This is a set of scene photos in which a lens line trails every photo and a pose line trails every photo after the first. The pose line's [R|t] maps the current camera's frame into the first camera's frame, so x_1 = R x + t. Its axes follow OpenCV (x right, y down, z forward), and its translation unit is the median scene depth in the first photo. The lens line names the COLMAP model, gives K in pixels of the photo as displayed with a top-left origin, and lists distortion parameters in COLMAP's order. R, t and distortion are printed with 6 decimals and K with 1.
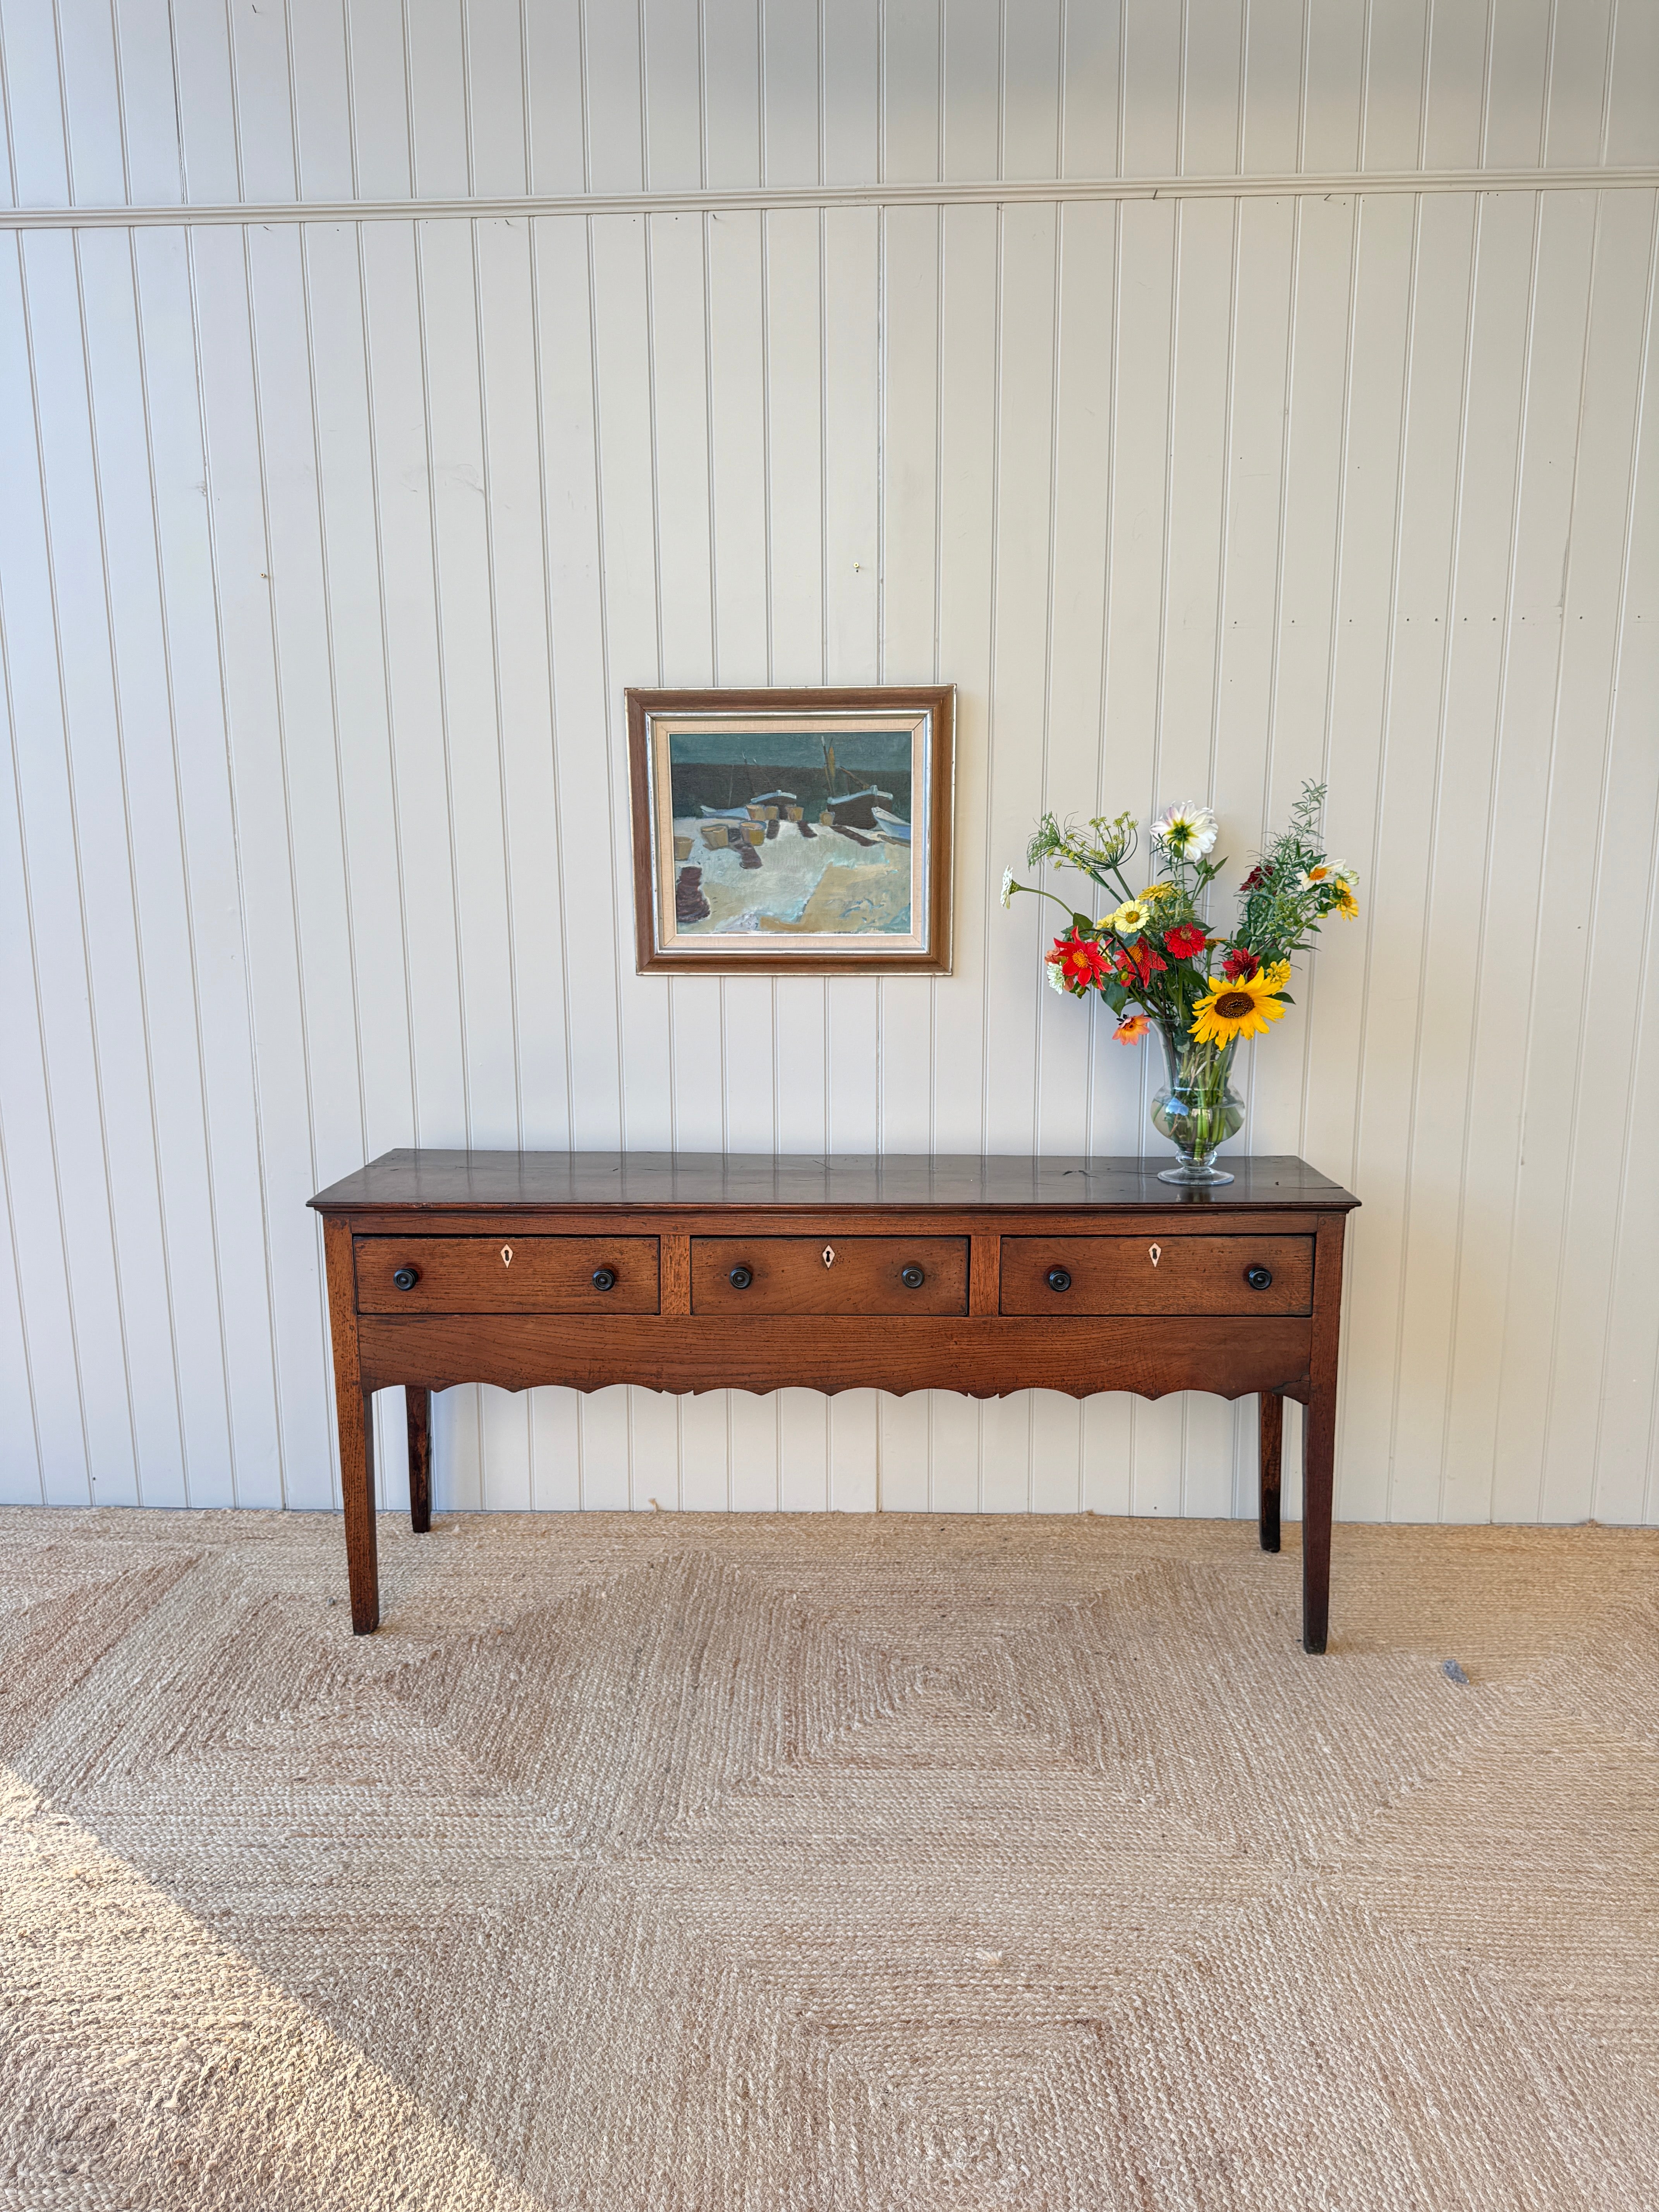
lens RADIAL K [[1562.2, 0, 831.8], [0, 1562.2, 1103.4], [0, 0, 1]] dist [0.043404, -0.052658]
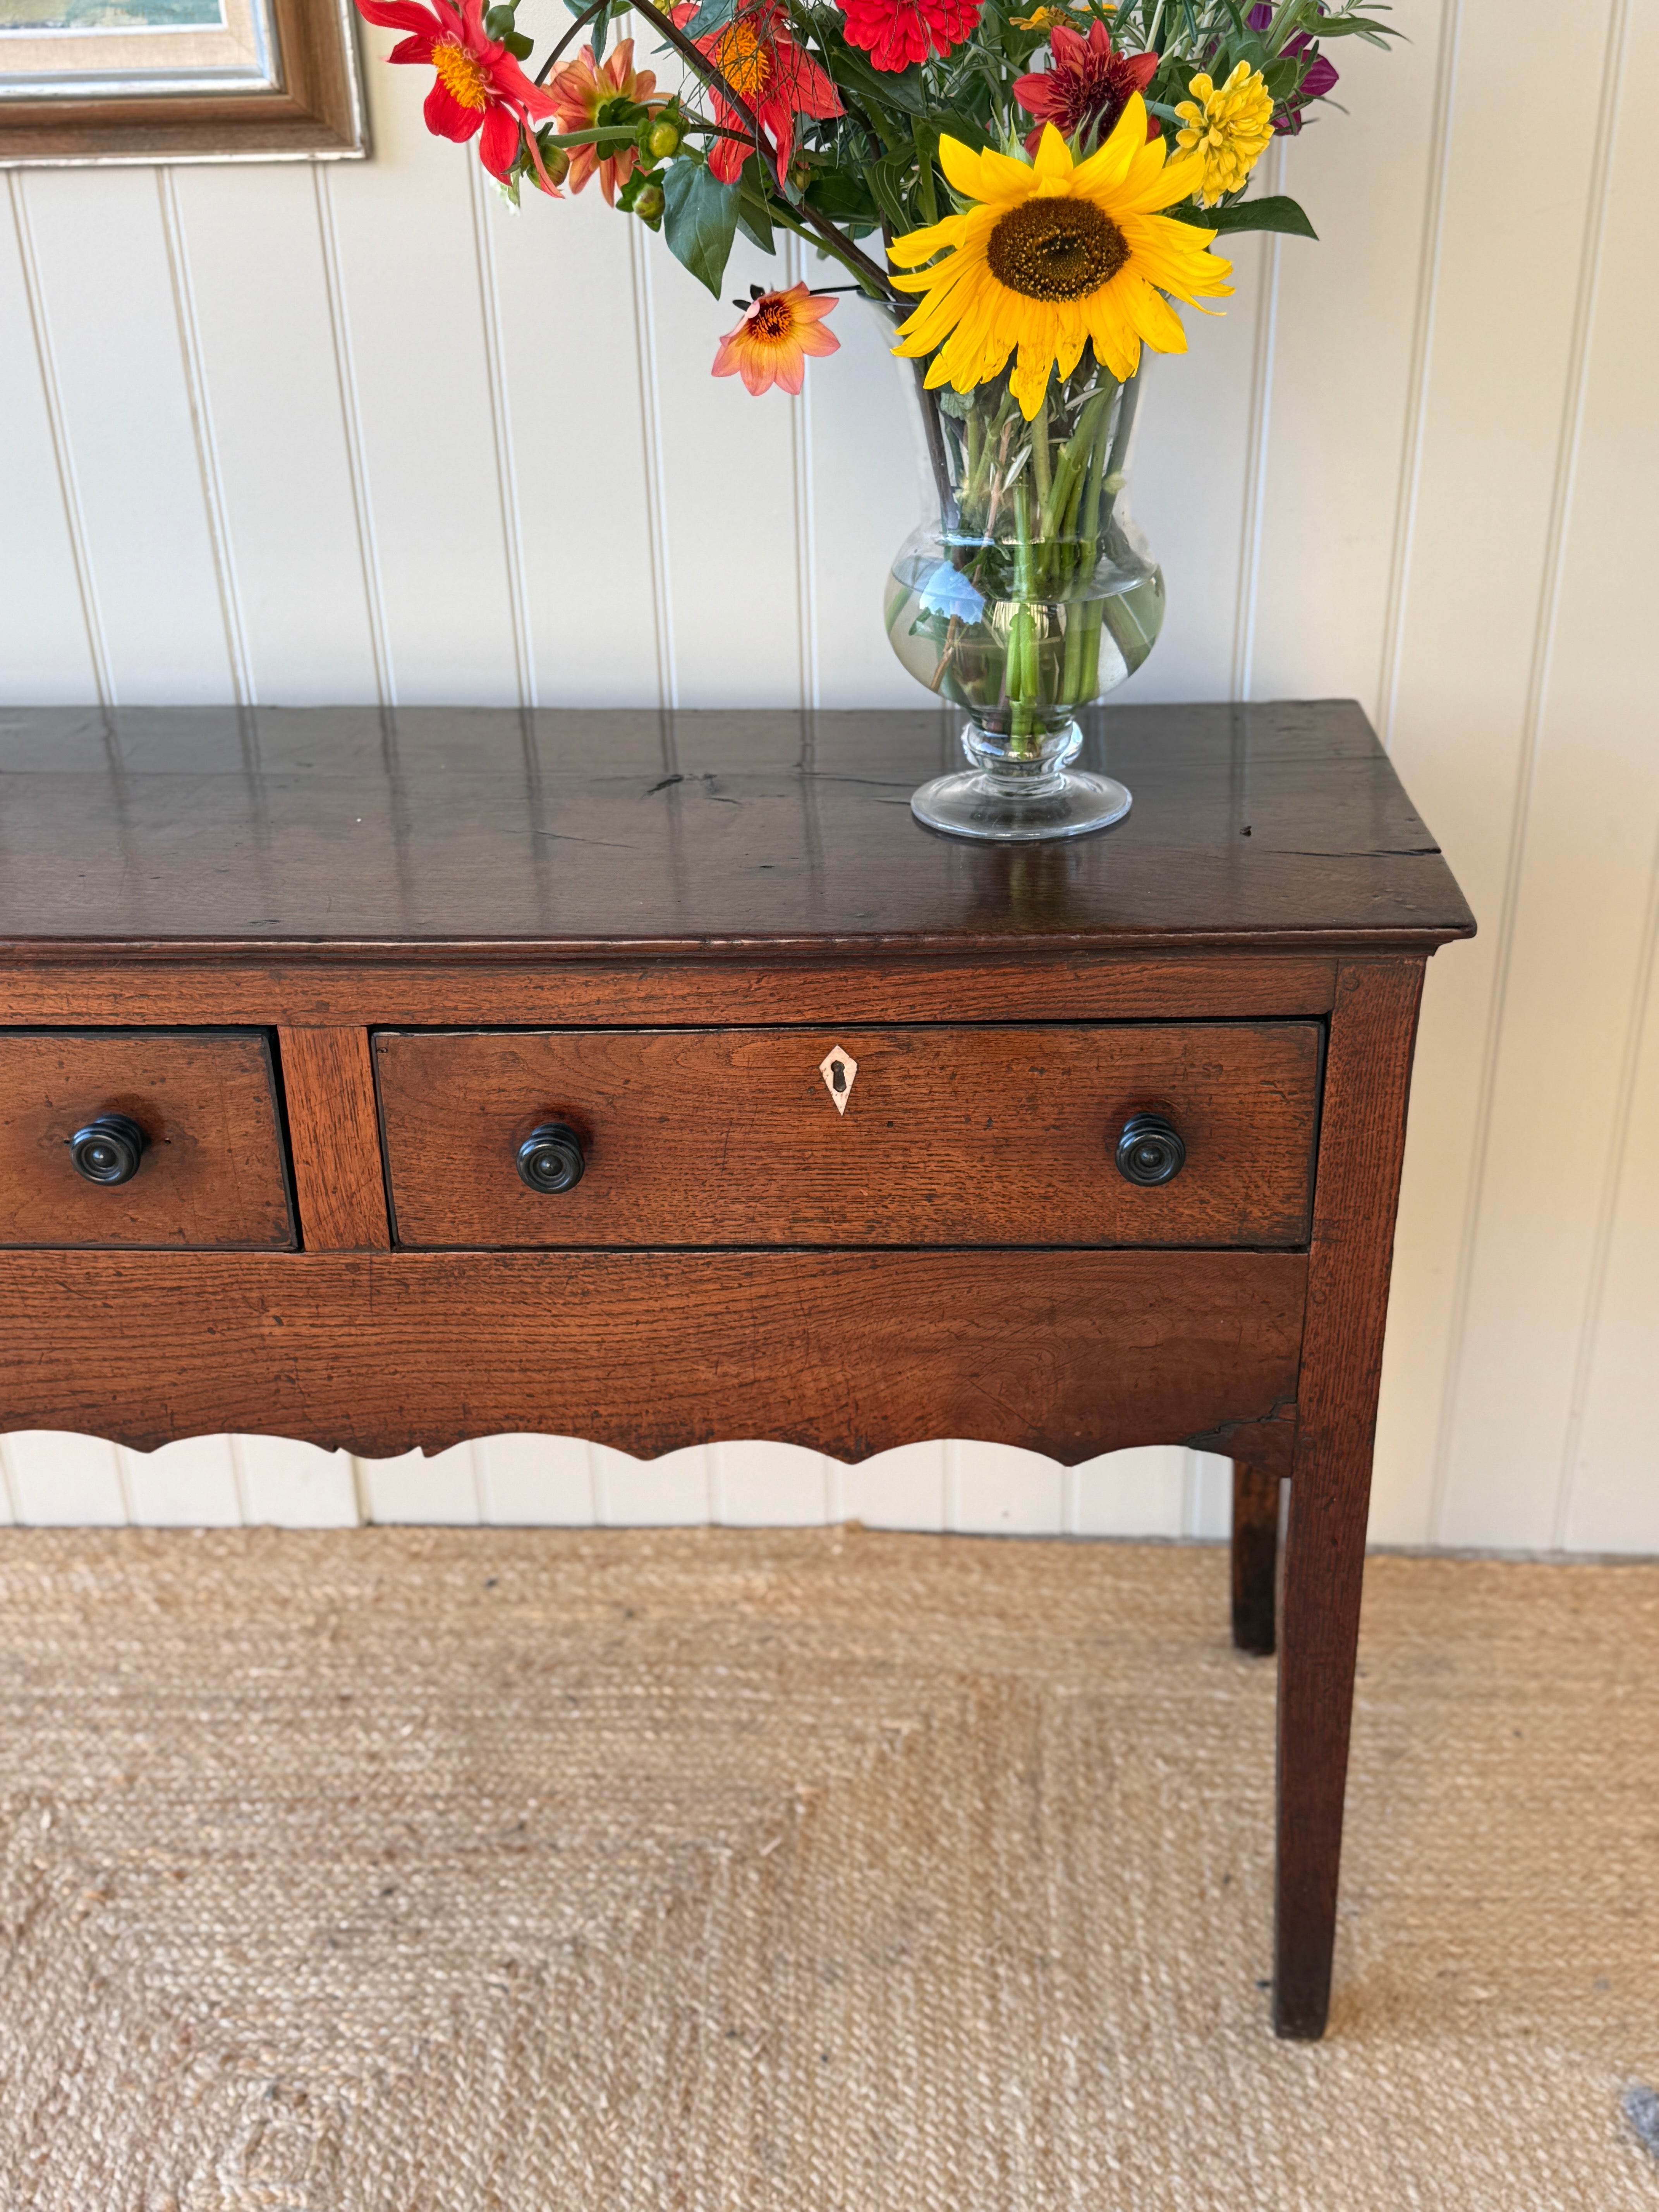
lens RADIAL K [[2295.4, 0, 795.7], [0, 2295.4, 1123.6], [0, 0, 1]] dist [0.026491, 0.000000]
pose [[0.999384, -0.011431, -0.033194, 0.203965], [0.020932, 0.953086, 0.301975, -0.036752], [0.028185, -0.302483, 0.952738, 0.520445]]
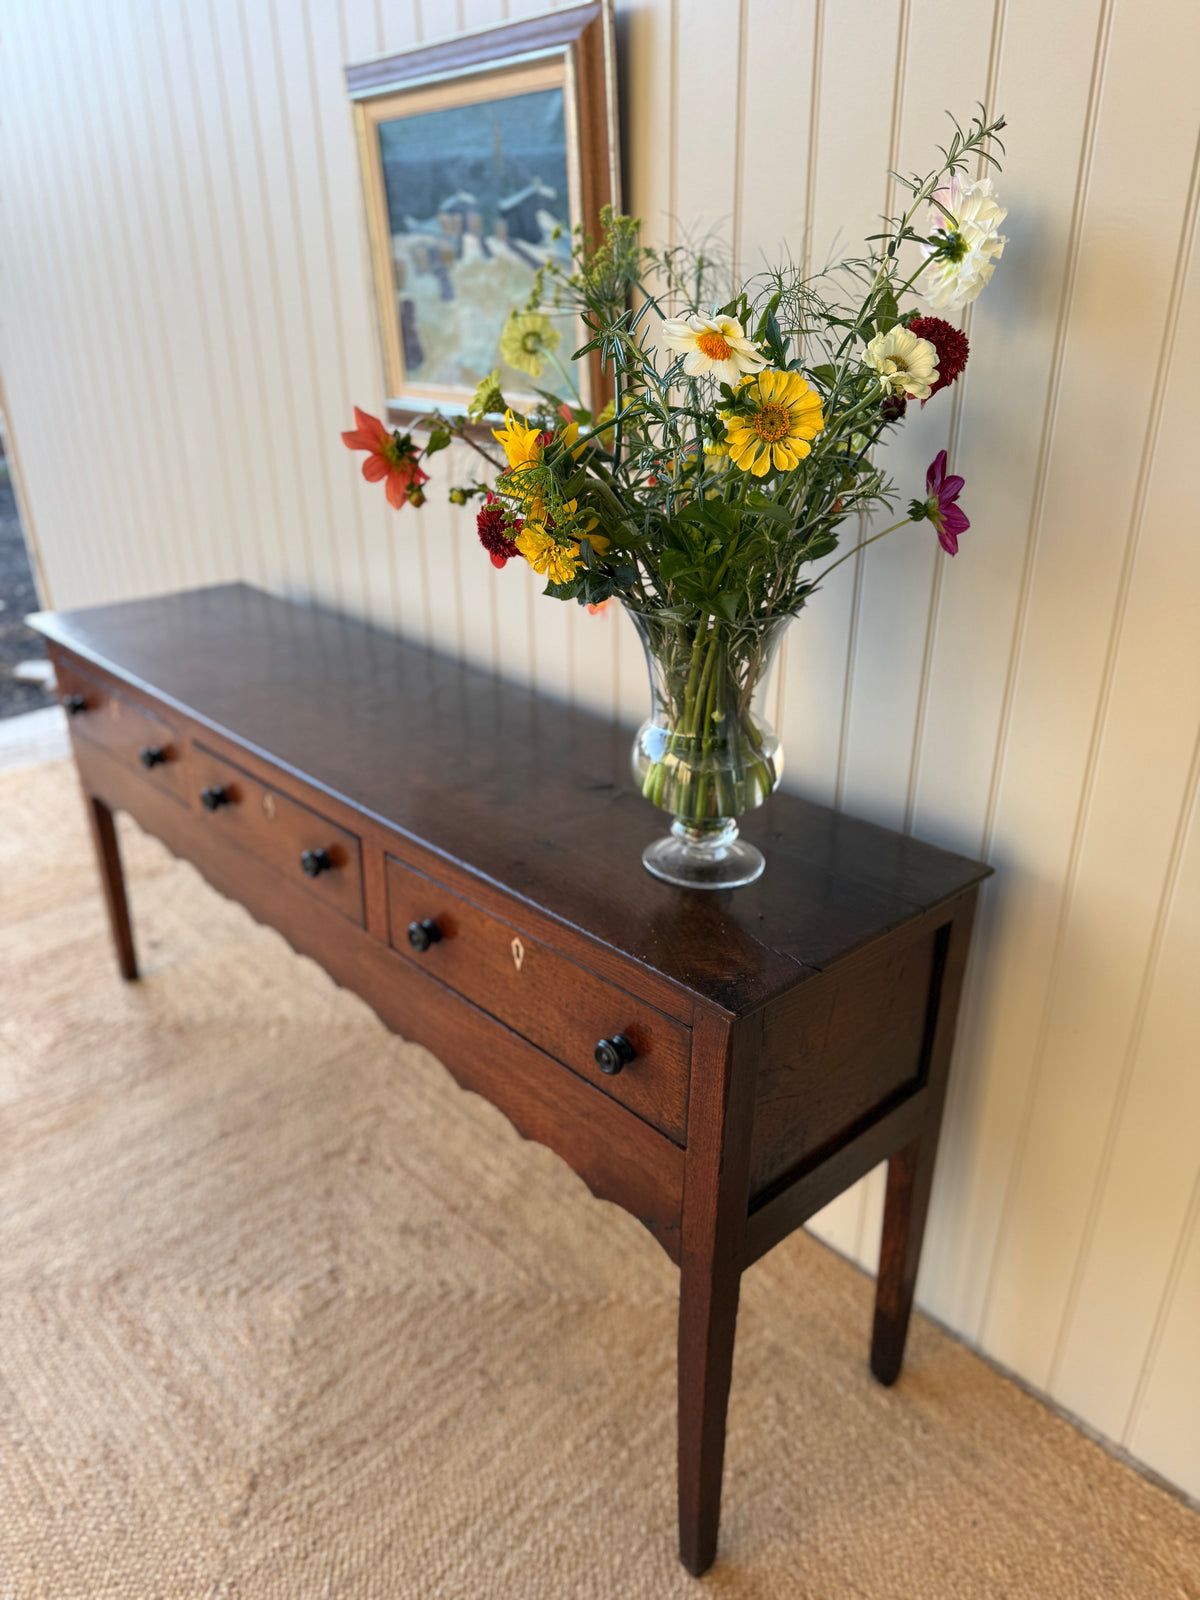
lens RADIAL K [[1130.0, 0, 586.9], [0, 1130.0, 804.0], [0, 0, 1]] dist [0.043404, -0.052658]
pose [[0.711065, 0.296505, -0.637551, 0.487881], [-0.115799, 0.943739, 0.309753, -0.107325], [0.693525, -0.146427, 0.705395, 0.666249]]
